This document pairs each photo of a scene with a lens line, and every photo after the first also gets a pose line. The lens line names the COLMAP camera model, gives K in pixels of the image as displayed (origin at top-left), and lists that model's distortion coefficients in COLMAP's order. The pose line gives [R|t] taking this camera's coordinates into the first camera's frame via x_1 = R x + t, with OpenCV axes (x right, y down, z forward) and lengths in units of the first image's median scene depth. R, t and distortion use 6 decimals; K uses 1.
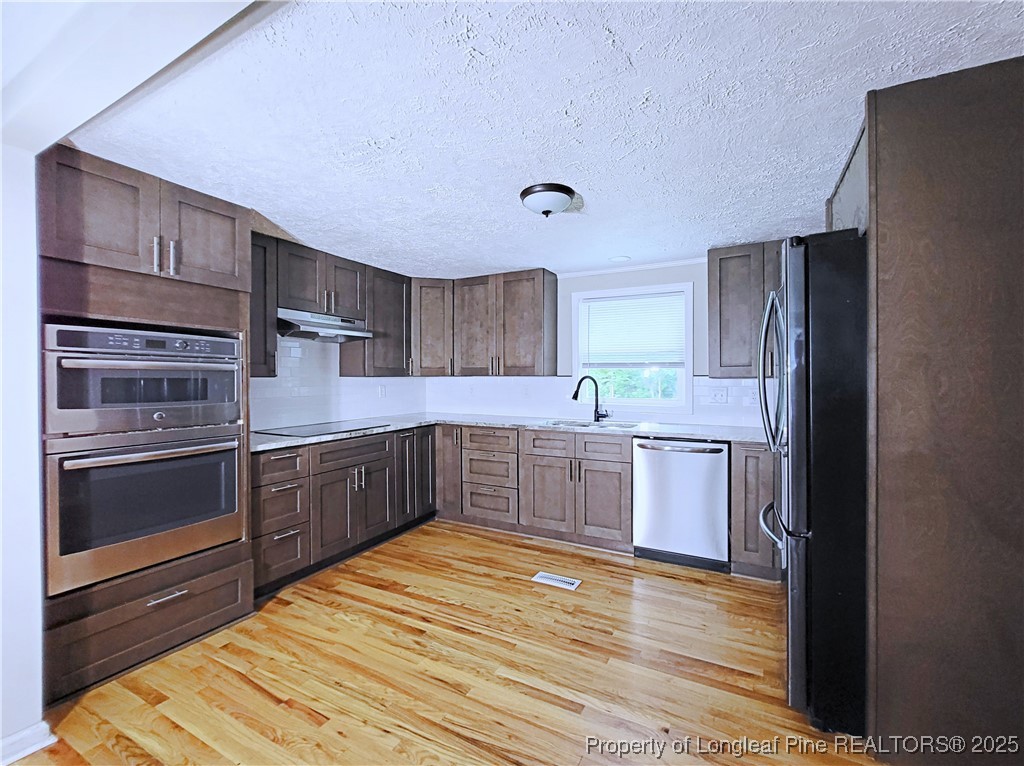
lens RADIAL K [[444.0, 0, 515.3], [0, 444.0, 384.2], [0, 0, 1]] dist [-0.001998, -0.000267]
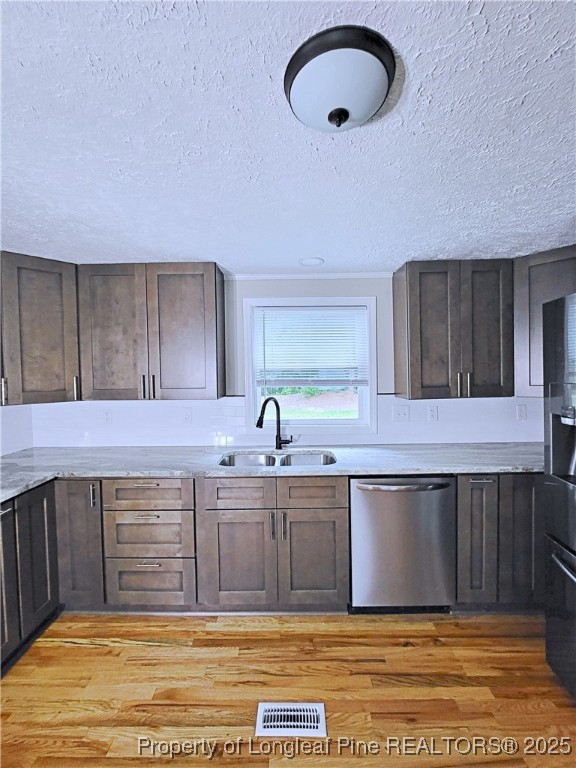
lens RADIAL K [[333.0, 0, 286.6], [0, 333.0, 383.2], [0, 0, 1]] dist [-0.001998, -0.000267]
pose [[0.890363, -0.025161, 0.454555, -0.116540], [0.018965, 0.999655, 0.018184, -0.068109], [-0.454856, -0.007570, 0.890533, 0.502325]]
